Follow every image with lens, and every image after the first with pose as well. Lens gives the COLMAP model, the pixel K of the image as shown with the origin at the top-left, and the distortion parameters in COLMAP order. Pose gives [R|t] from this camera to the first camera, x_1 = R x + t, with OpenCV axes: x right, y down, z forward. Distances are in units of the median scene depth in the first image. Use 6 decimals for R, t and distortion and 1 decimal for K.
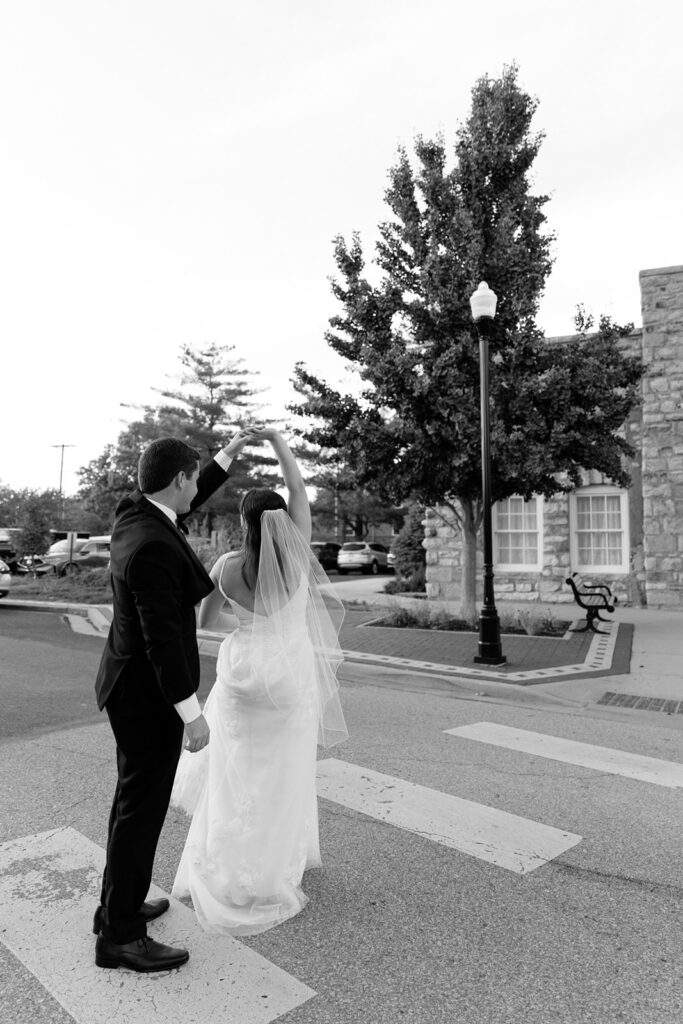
lens RADIAL K [[762.4, 0, 334.8], [0, 762.4, 497.8], [0, 0, 1]] dist [0.020850, -0.002547]
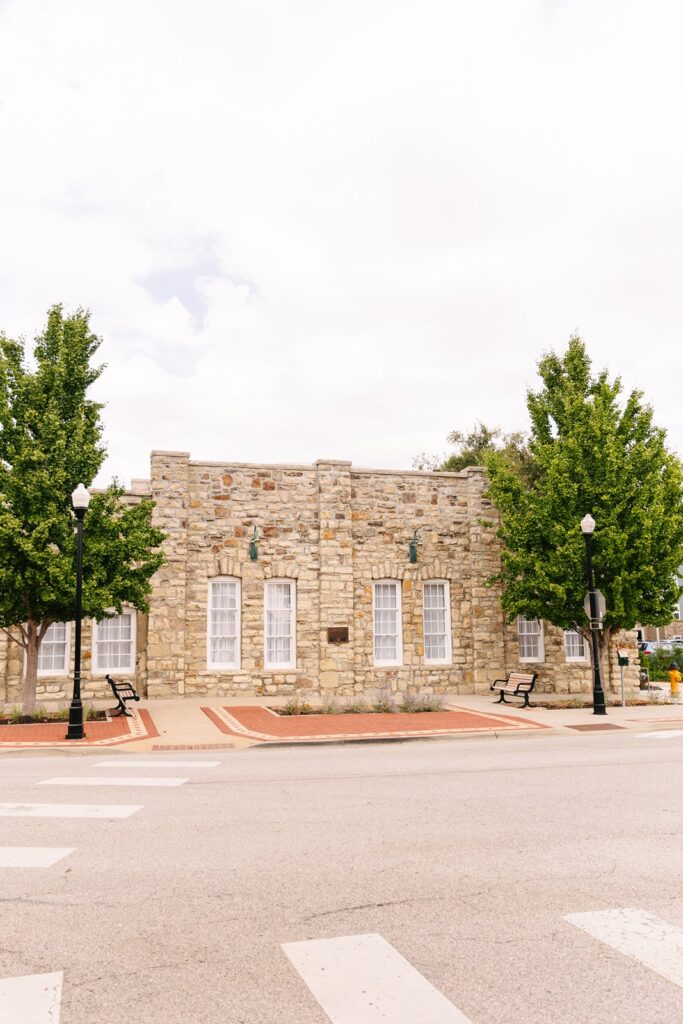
lens RADIAL K [[762.4, 0, 334.8], [0, 762.4, 497.8], [0, 0, 1]] dist [0.020850, -0.002547]
pose [[0.779935, 0.099078, 0.617968, -0.209179], [-0.019922, 0.990820, -0.133714, -0.035159], [-0.625543, 0.091977, 0.774749, -0.298845]]
